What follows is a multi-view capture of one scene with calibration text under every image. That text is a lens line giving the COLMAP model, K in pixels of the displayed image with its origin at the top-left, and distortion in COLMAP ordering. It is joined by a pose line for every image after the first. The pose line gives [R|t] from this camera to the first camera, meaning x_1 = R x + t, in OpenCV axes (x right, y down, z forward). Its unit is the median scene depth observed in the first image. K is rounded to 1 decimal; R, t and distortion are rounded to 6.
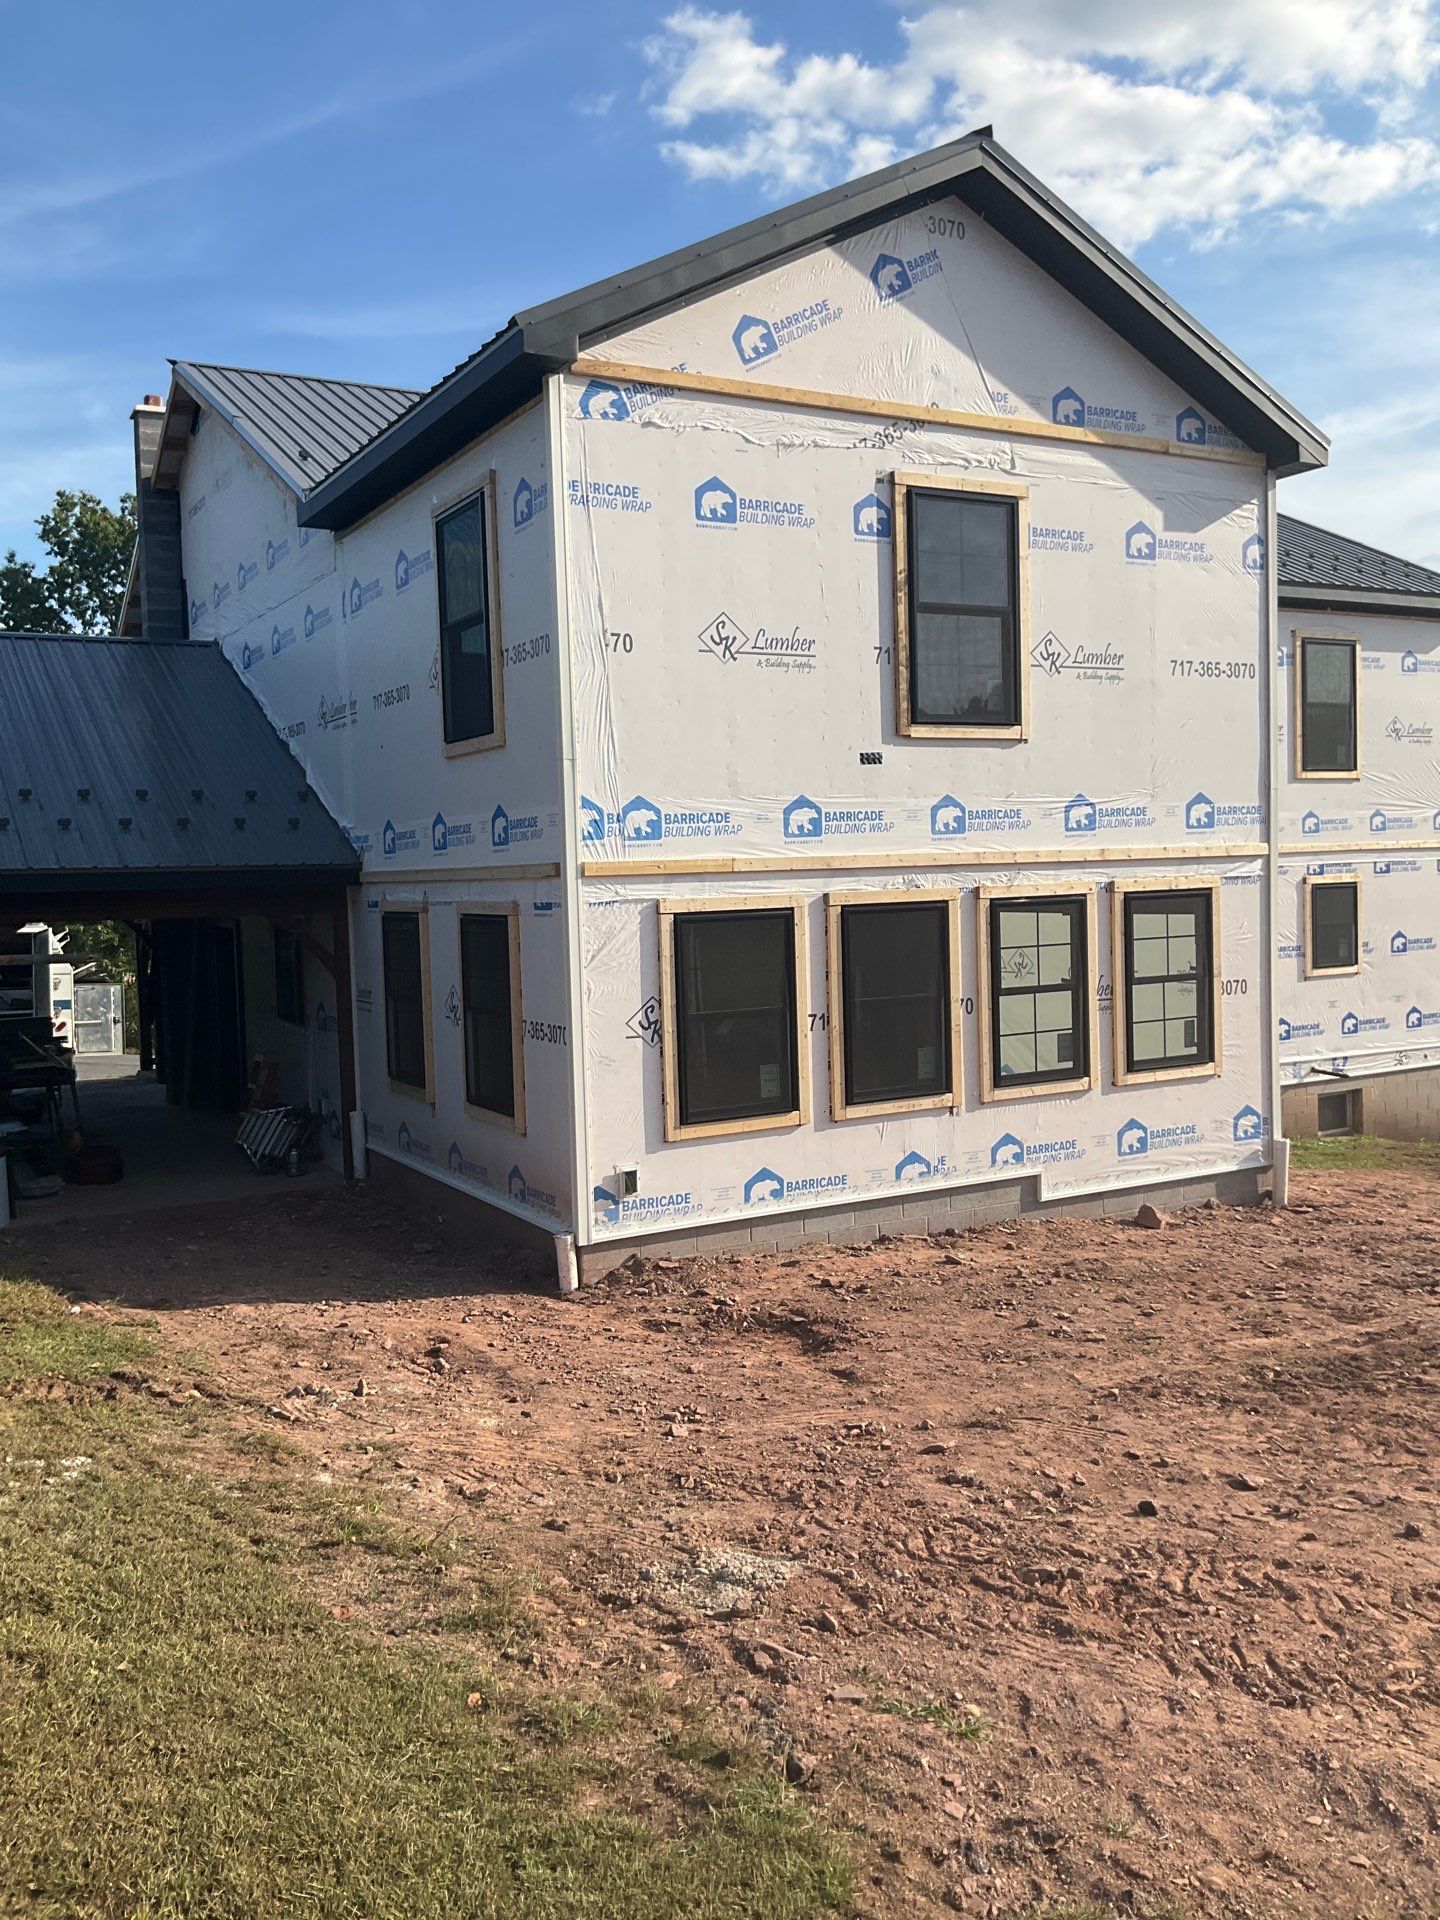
lens RADIAL K [[1577.4, 0, 726.7], [0, 1577.4, 956.0], [0, 0, 1]] dist [0.135851, -0.292032]
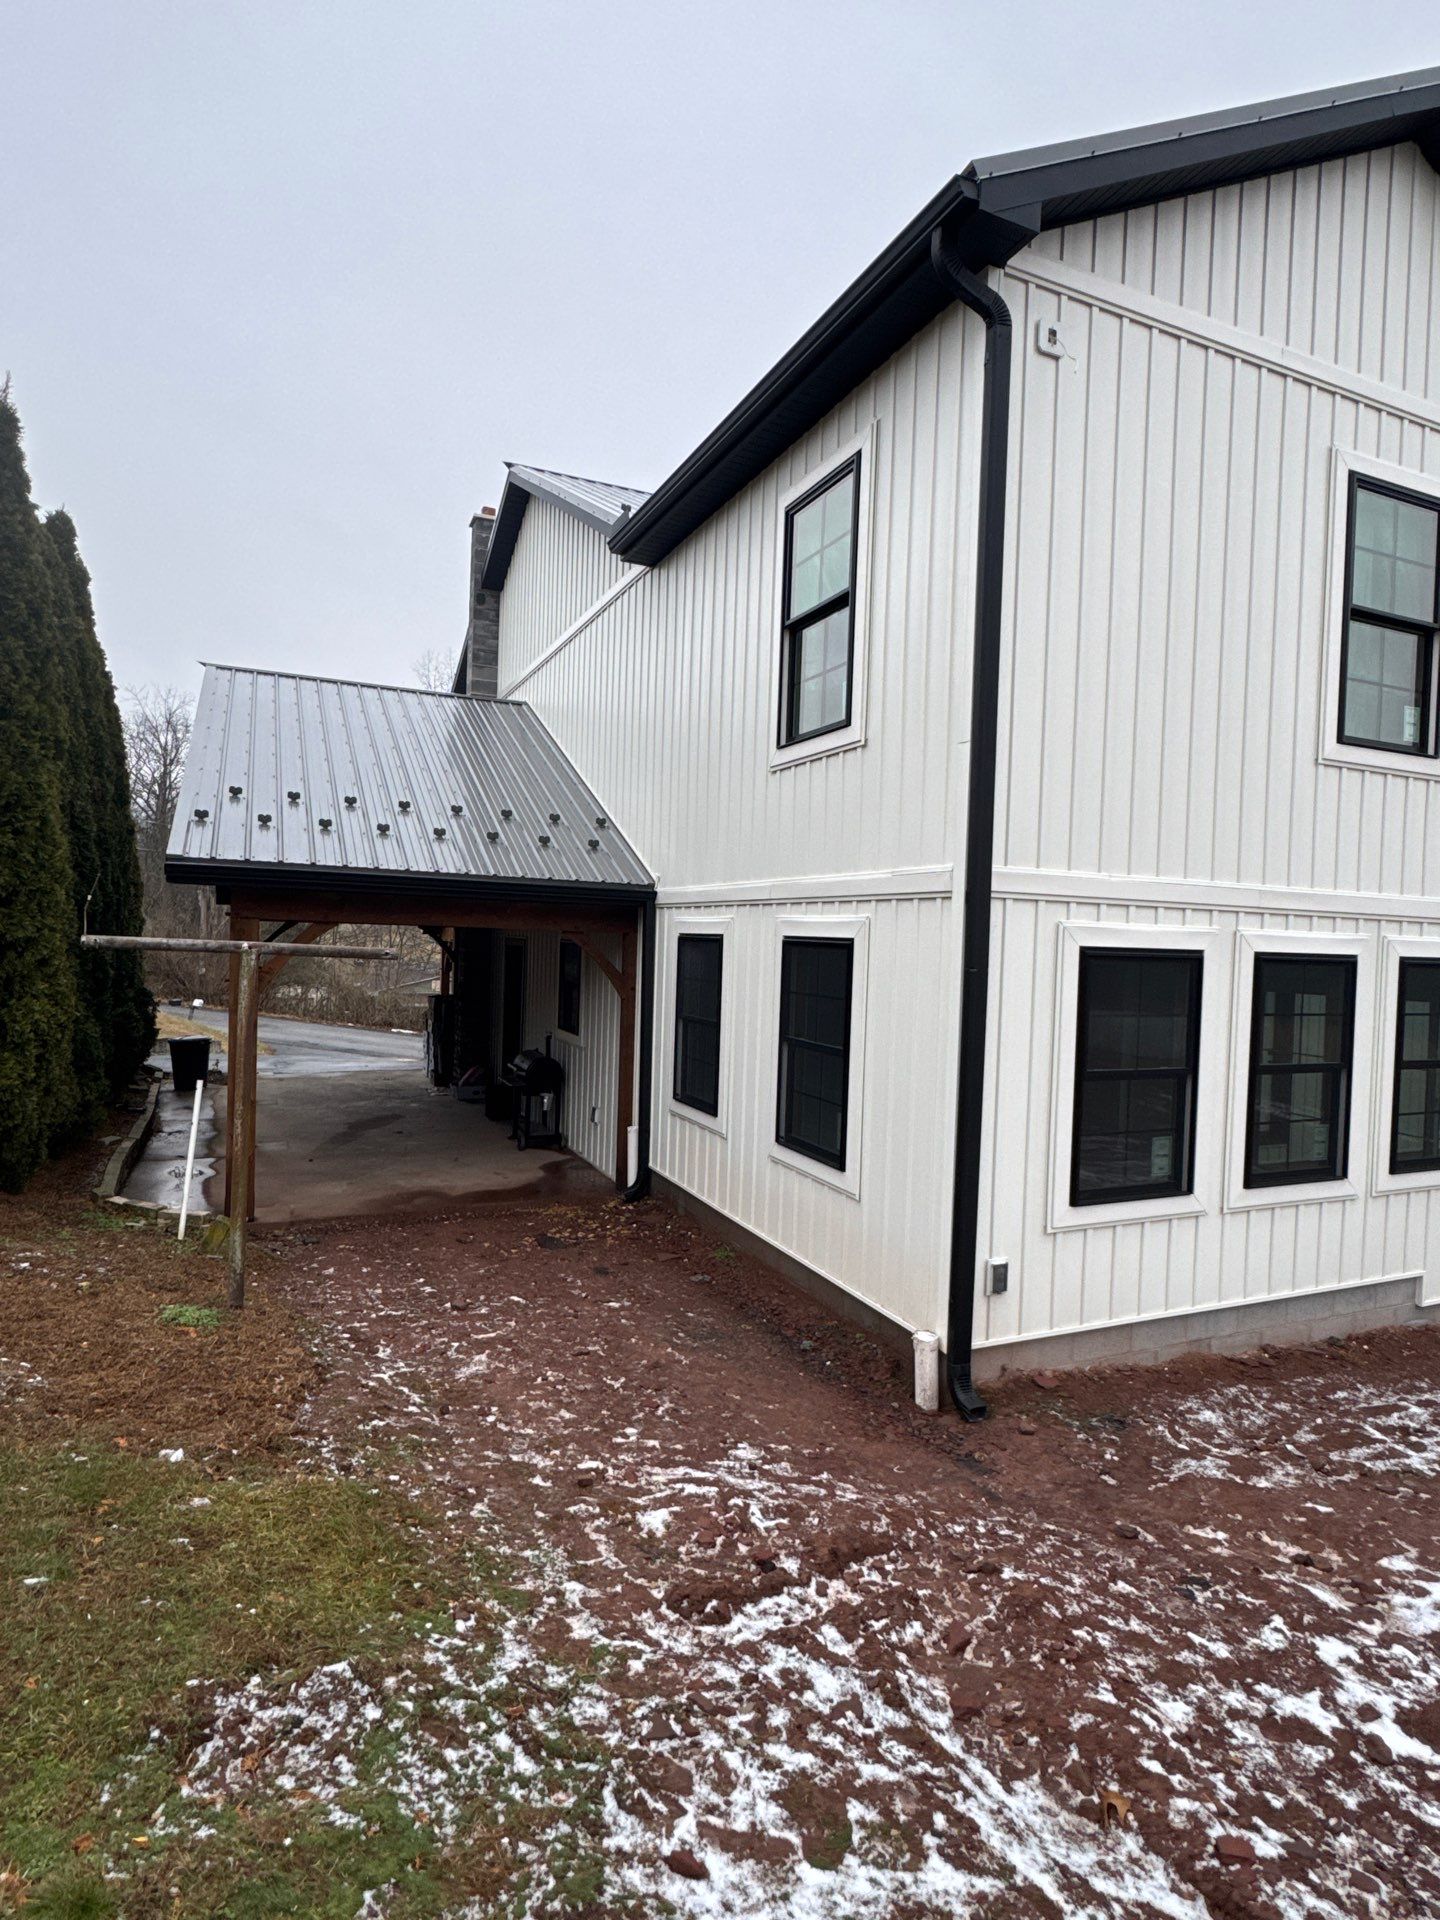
lens RADIAL K [[1040.7, 0, 720.0], [0, 1040.7, 960.0], [0, 0, 1]] dist [-0.000351, -0.000031]
pose [[0.993534, 0.064377, -0.093524, -0.138355], [-0.067166, 0.997377, -0.026985, 0.005624], [0.091542, 0.033092, 0.995251, 0.378585]]
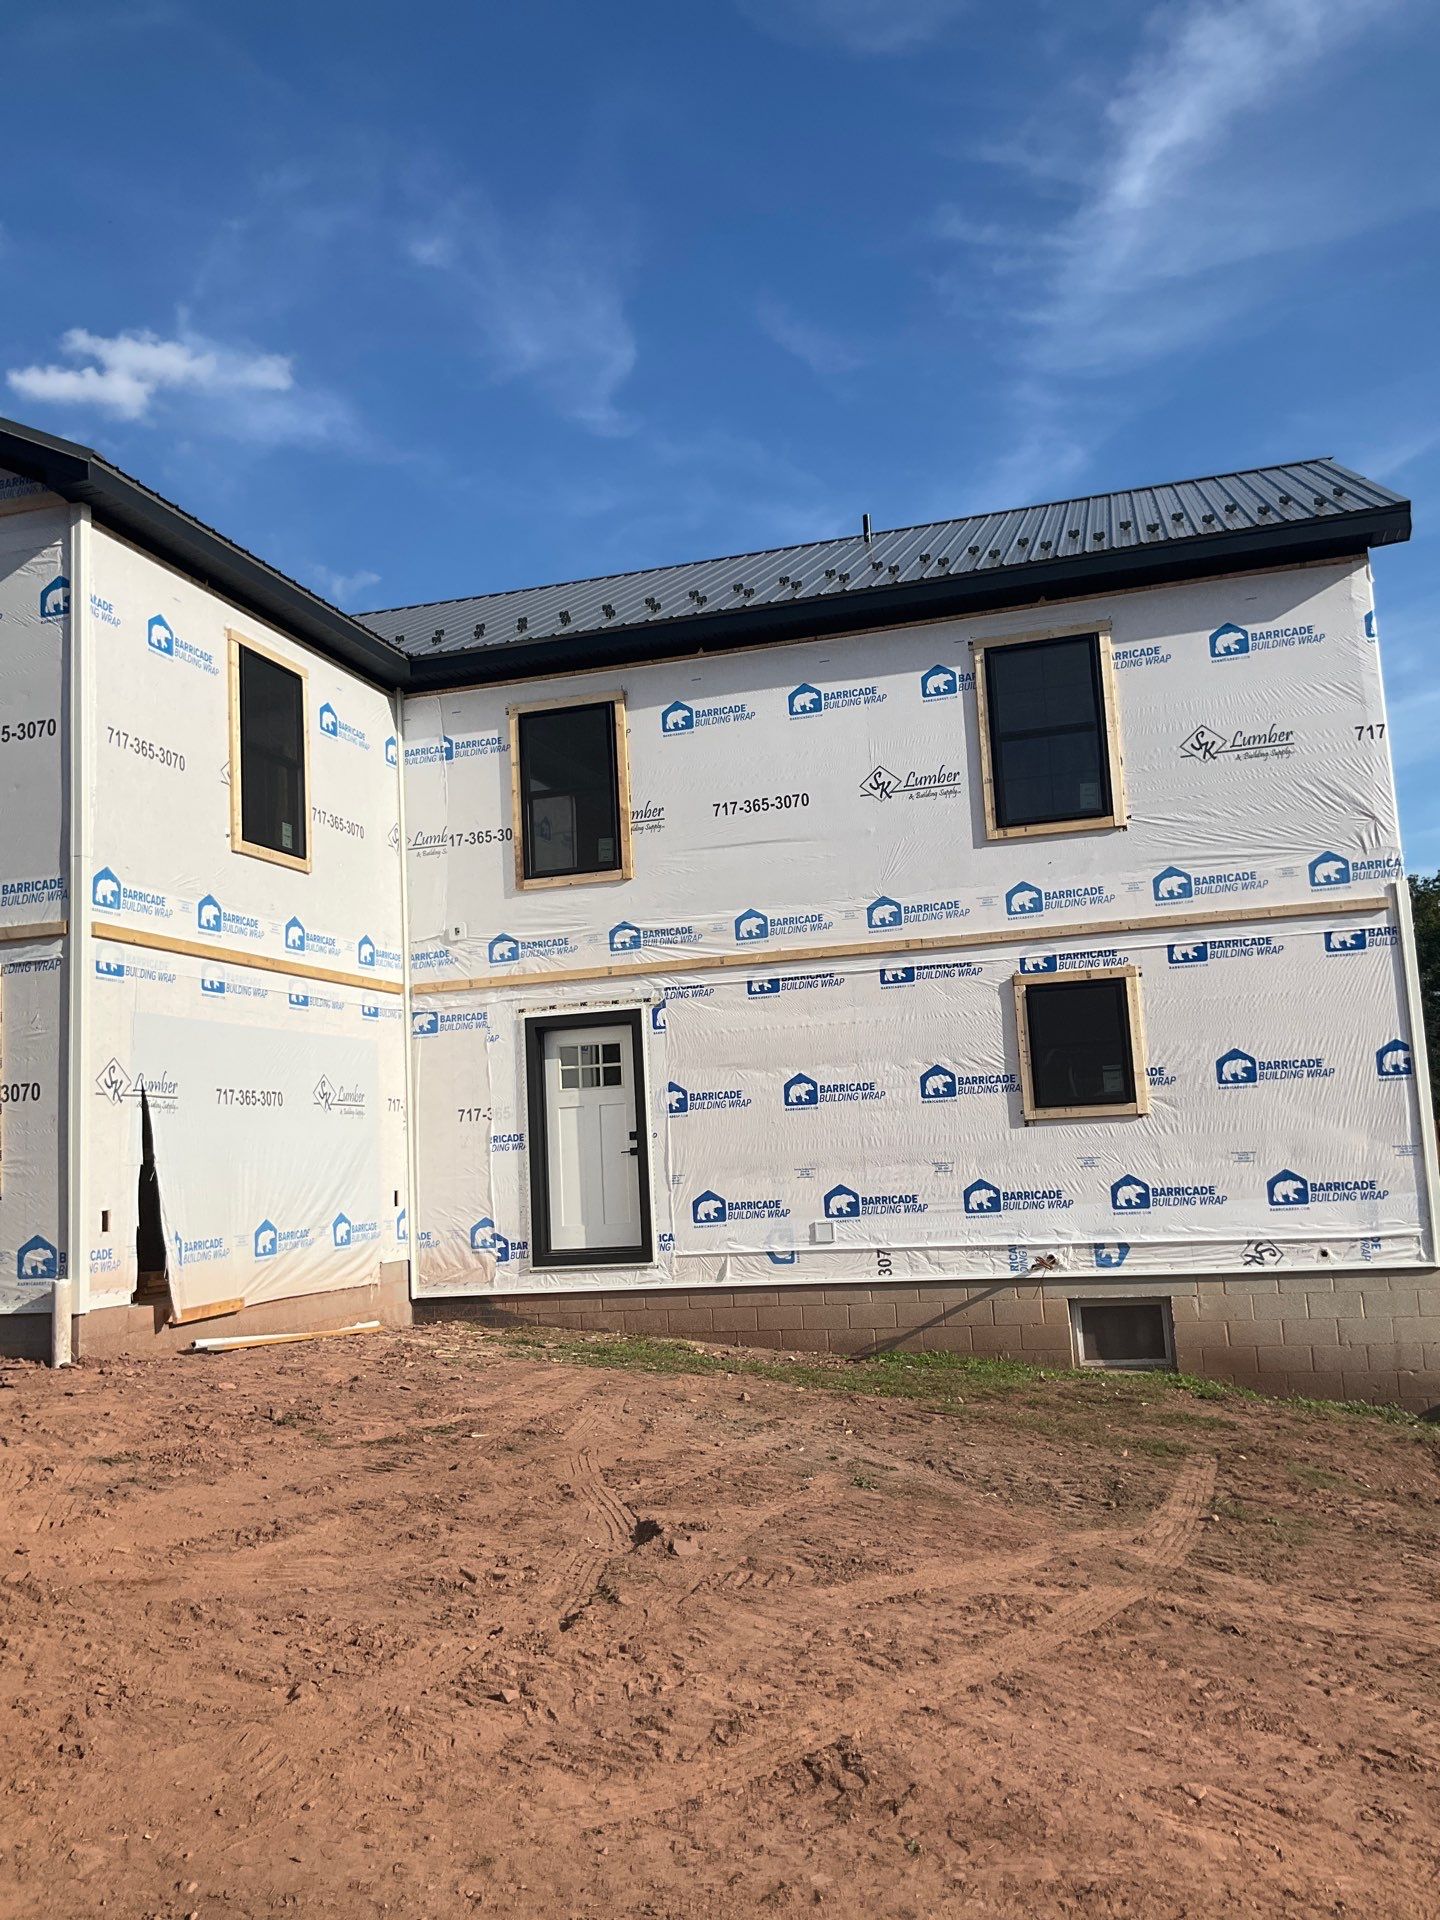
lens RADIAL K [[1577.4, 0, 726.7], [0, 1577.4, 956.0], [0, 0, 1]] dist [0.135851, -0.292032]
pose [[0.703026, -0.098726, -0.704278, 1.242255], [-0.008542, 0.989073, -0.147176, 0.073267], [0.711113, 0.109484, 0.694501, 0.699256]]
